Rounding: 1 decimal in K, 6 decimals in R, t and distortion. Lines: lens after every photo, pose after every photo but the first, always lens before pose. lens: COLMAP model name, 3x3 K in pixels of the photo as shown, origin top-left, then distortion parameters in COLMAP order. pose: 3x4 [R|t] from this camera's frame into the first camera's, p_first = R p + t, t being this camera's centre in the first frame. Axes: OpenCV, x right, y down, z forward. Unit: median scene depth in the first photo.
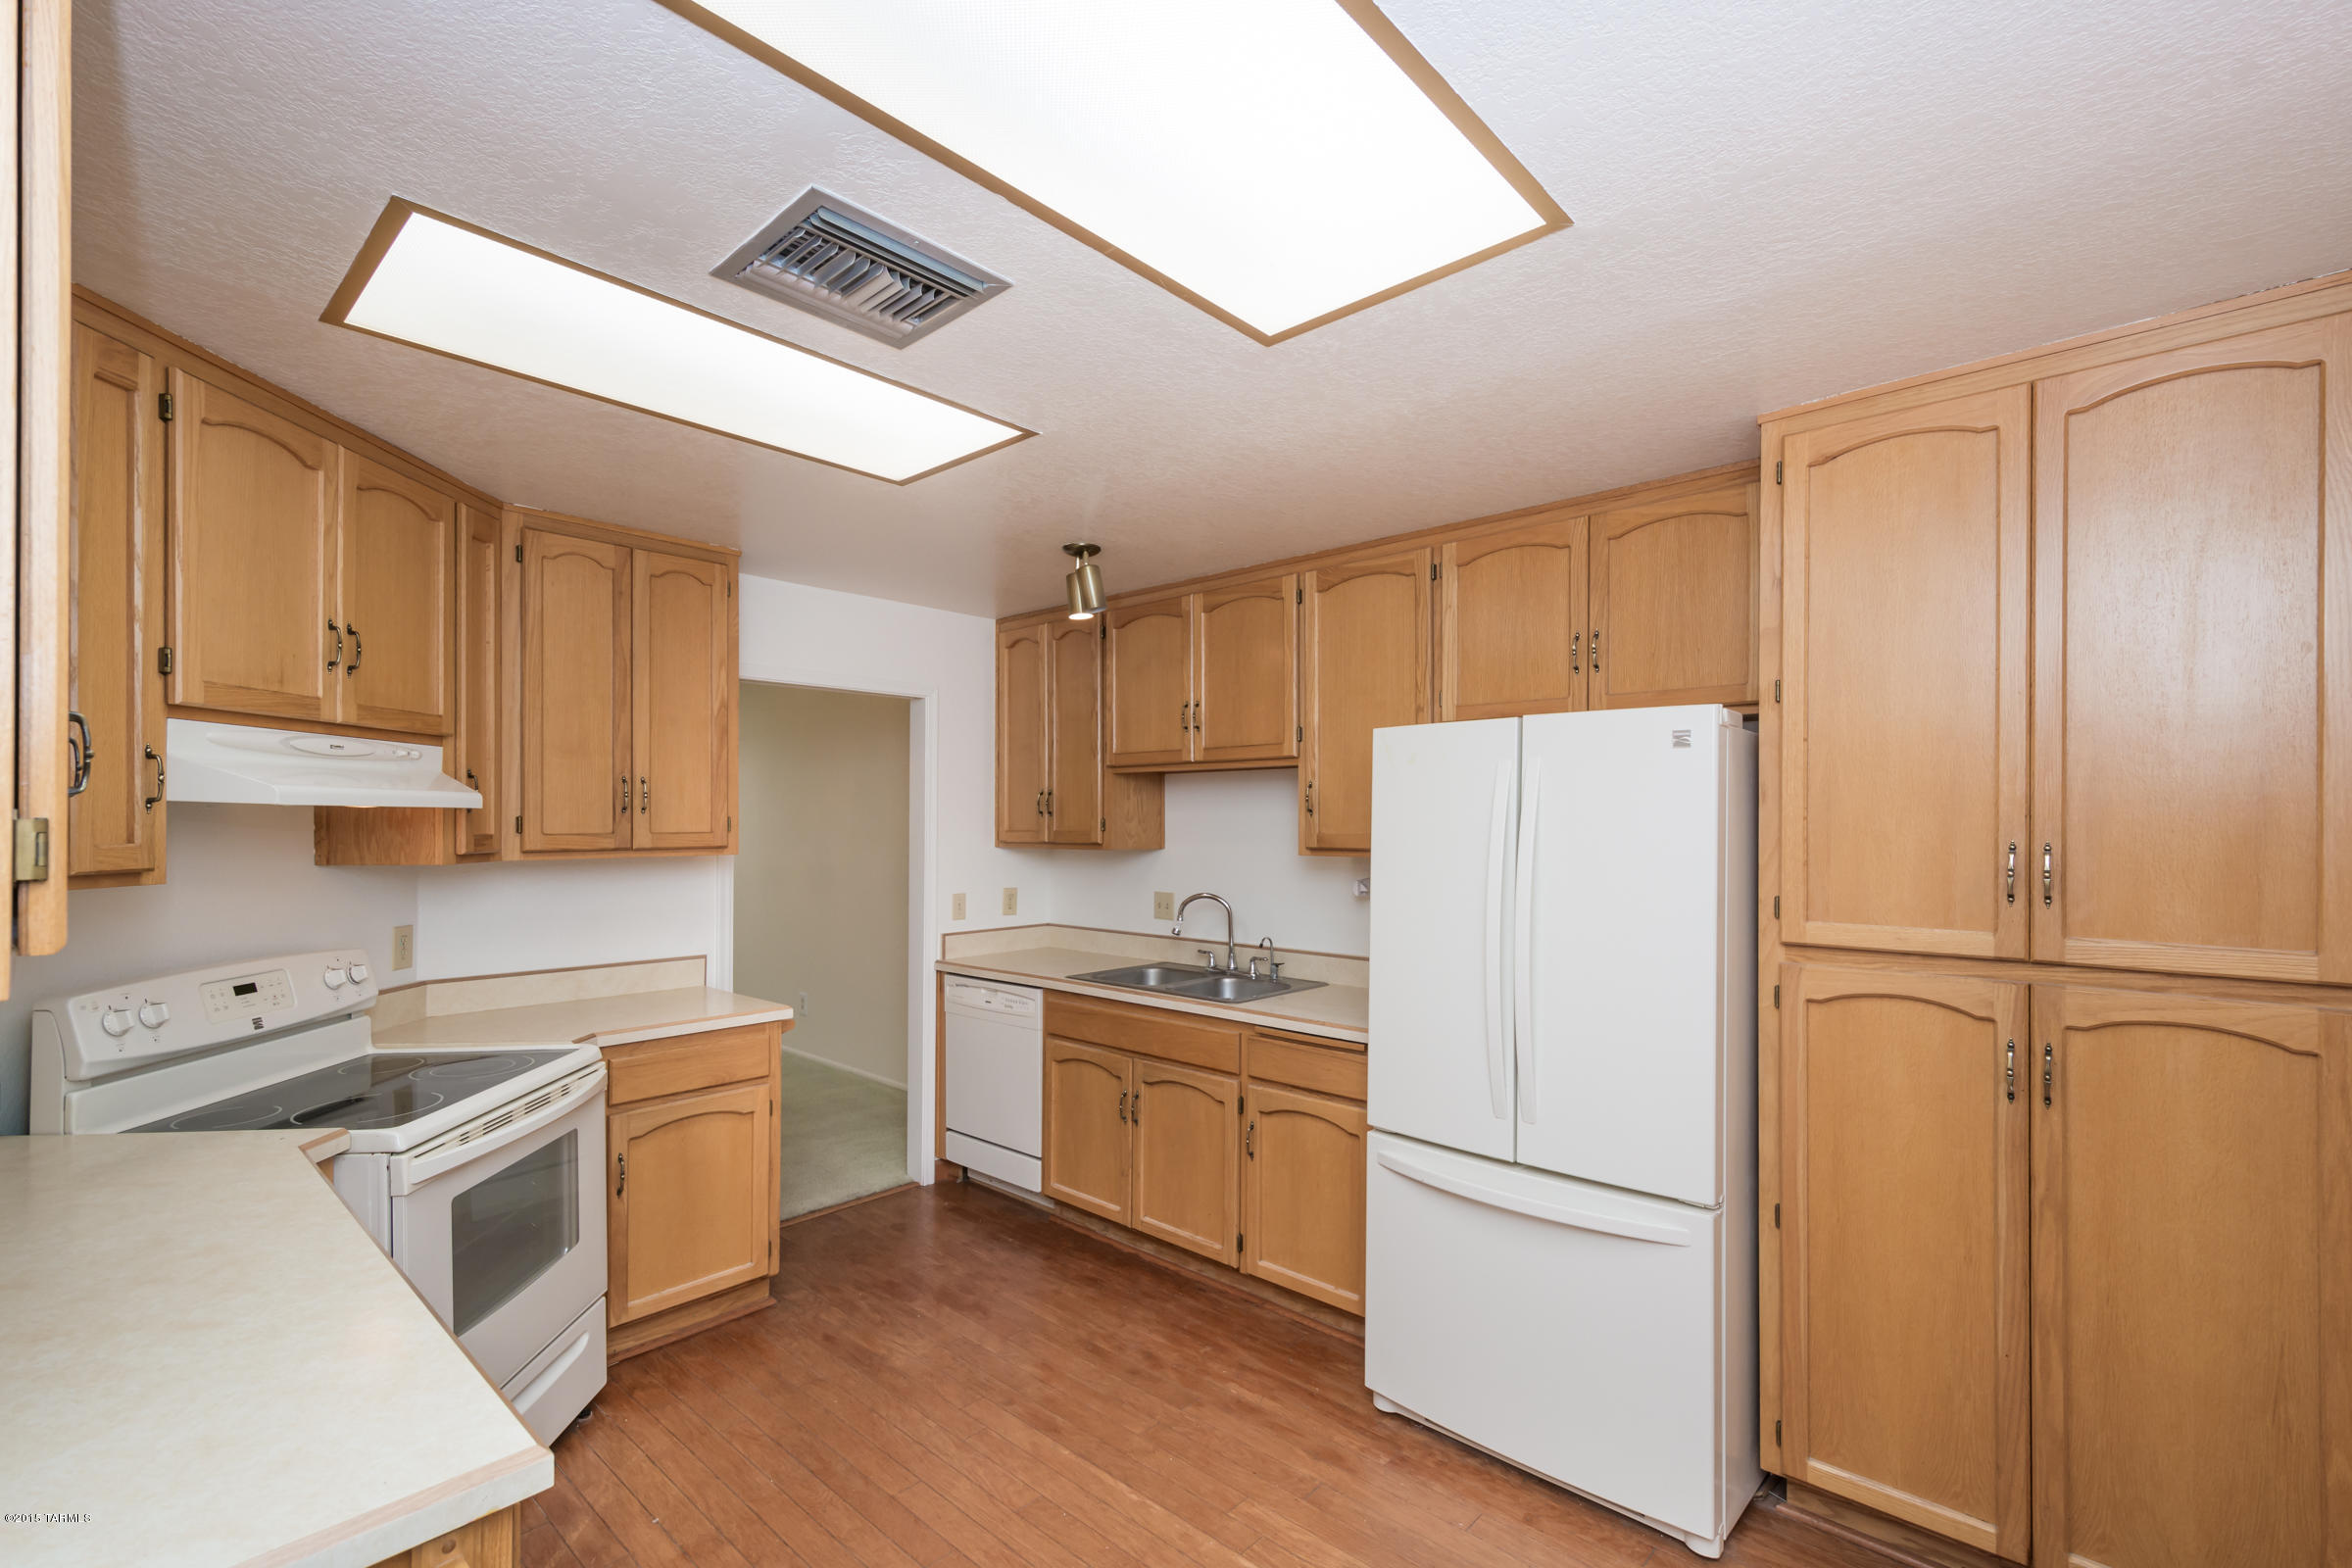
lens RADIAL K [[1029.4, 0, 1181.6], [0, 1029.4, 820.1], [0, 0, 1]] dist [0.001837, -0.000214]
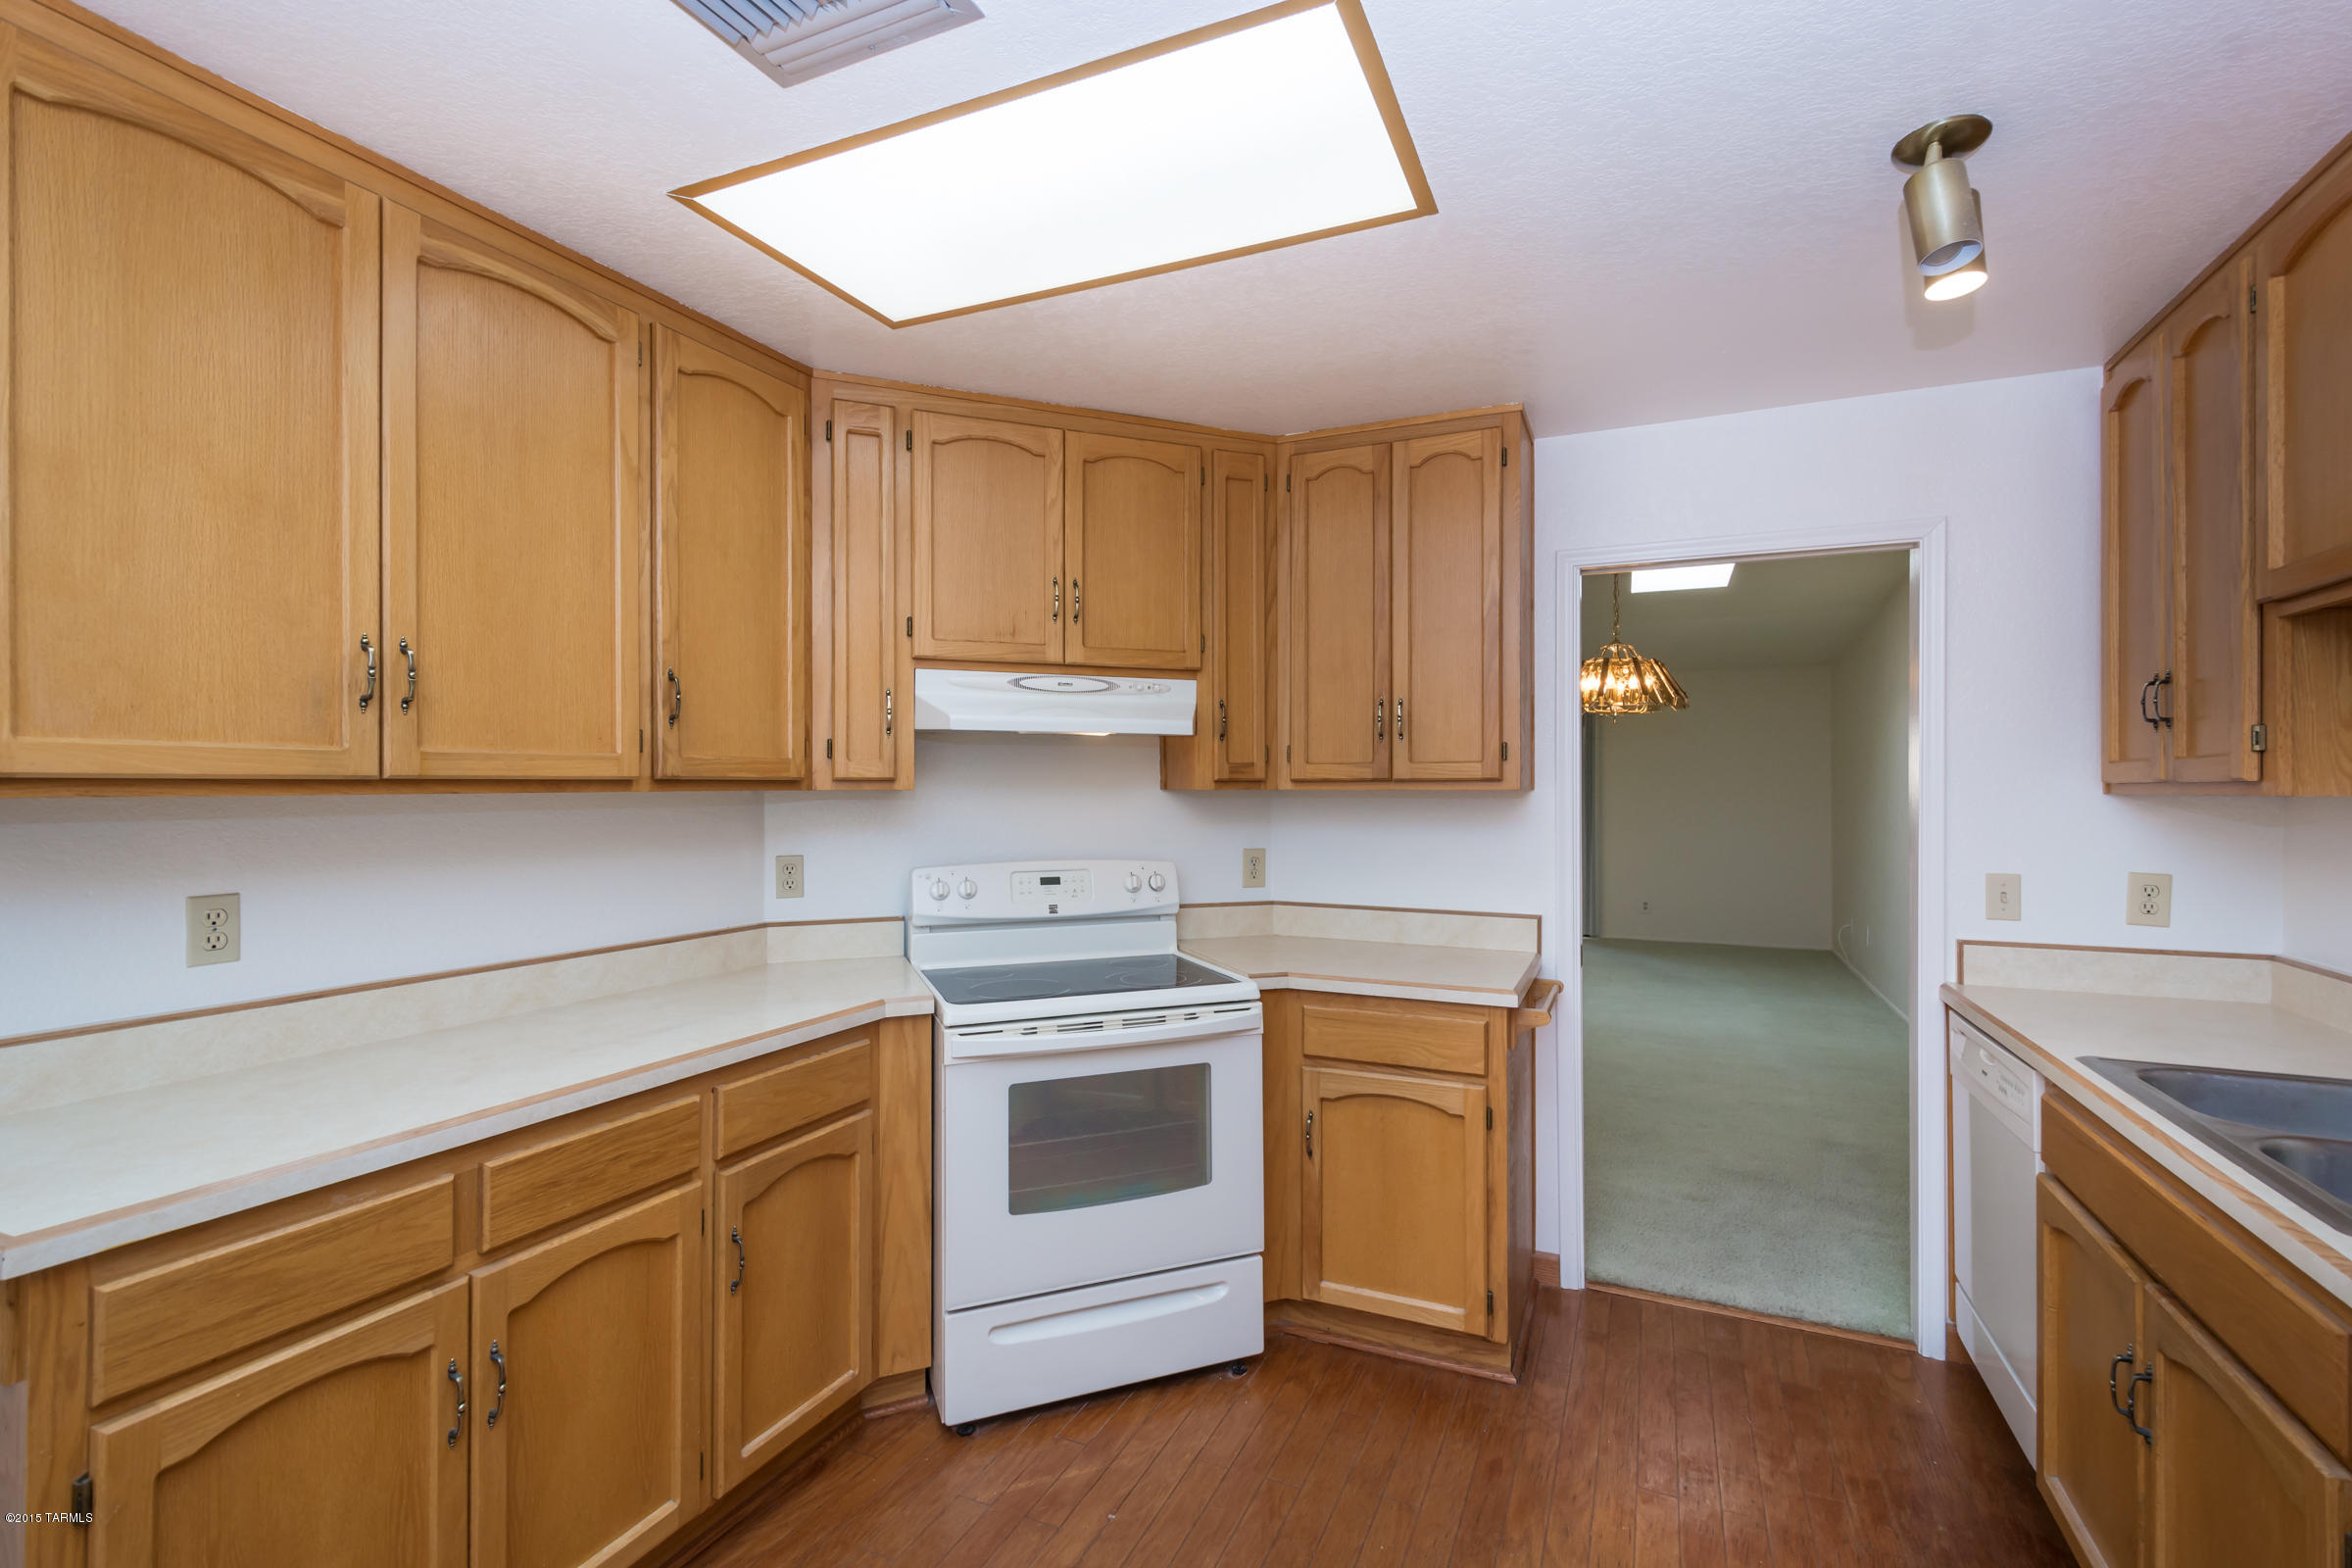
lens RADIAL K [[1038.9, 0, 1212.7], [0, 1038.9, 784.2], [0, 0, 1]] dist [0.021021, 0.000086]
pose [[0.320582, -0.001201, -0.947220, 0.314415], [-0.002113, 0.999996, -0.001983, 0.039241], [0.947218, 0.002637, 0.320578, 0.655581]]
